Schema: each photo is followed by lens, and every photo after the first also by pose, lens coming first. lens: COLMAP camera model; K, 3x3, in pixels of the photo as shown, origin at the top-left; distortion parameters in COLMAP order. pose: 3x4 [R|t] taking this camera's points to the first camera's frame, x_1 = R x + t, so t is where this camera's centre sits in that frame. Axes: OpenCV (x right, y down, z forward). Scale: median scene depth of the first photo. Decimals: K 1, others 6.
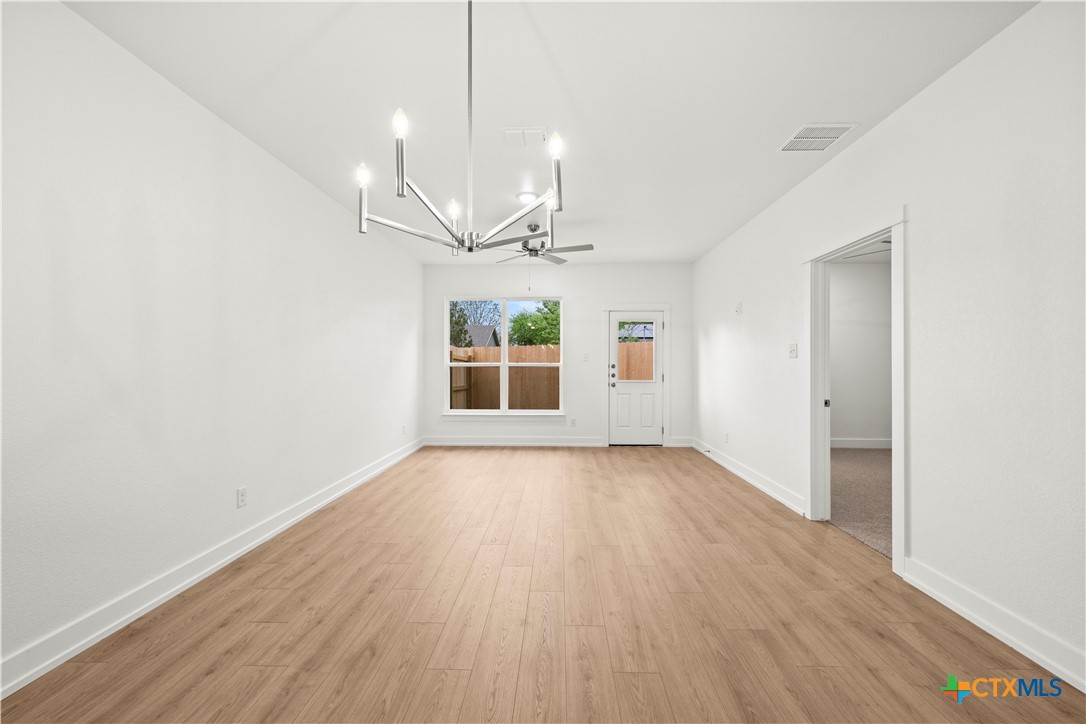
lens RADIAL K [[426.2, 0, 542.1], [0, 426.2, 364.2], [0, 0, 1]] dist [0.002265, 0.000317]
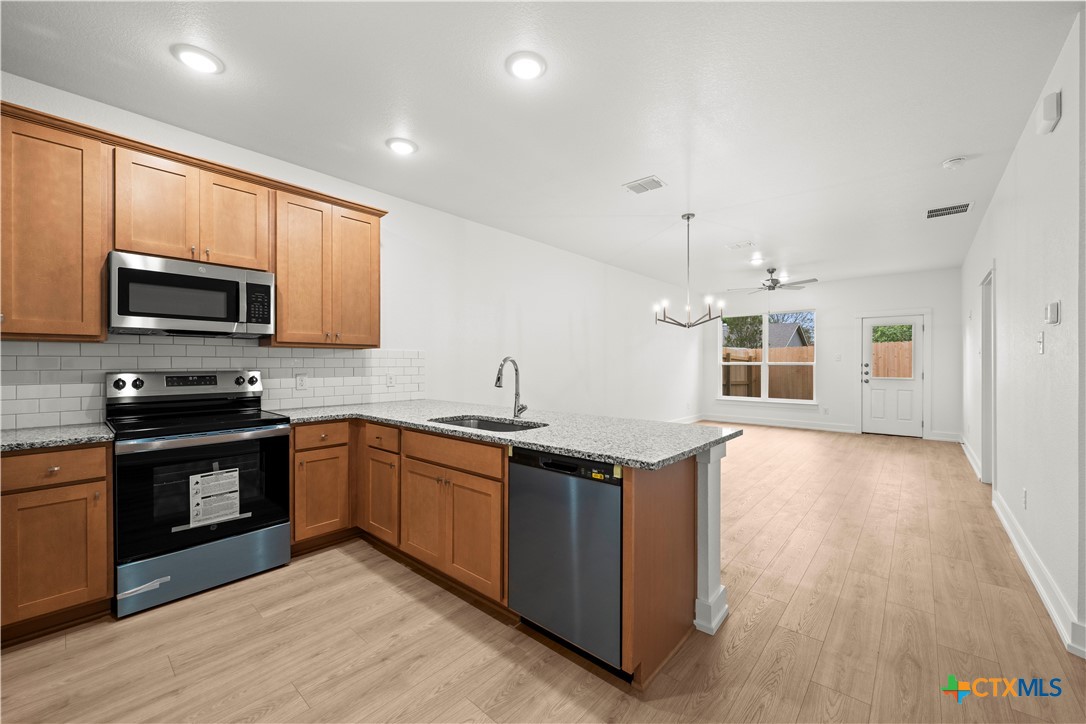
lens RADIAL K [[426.2, 0, 549.8], [0, 426.2, 368.4], [0, 0, 1]] dist [0.002265, 0.000317]
pose [[0.780895, 0.009289, -0.624593, 0.217442], [-0.001026, 0.999907, 0.013588, -0.001439], [0.624661, -0.009970, 0.780832, -0.450713]]
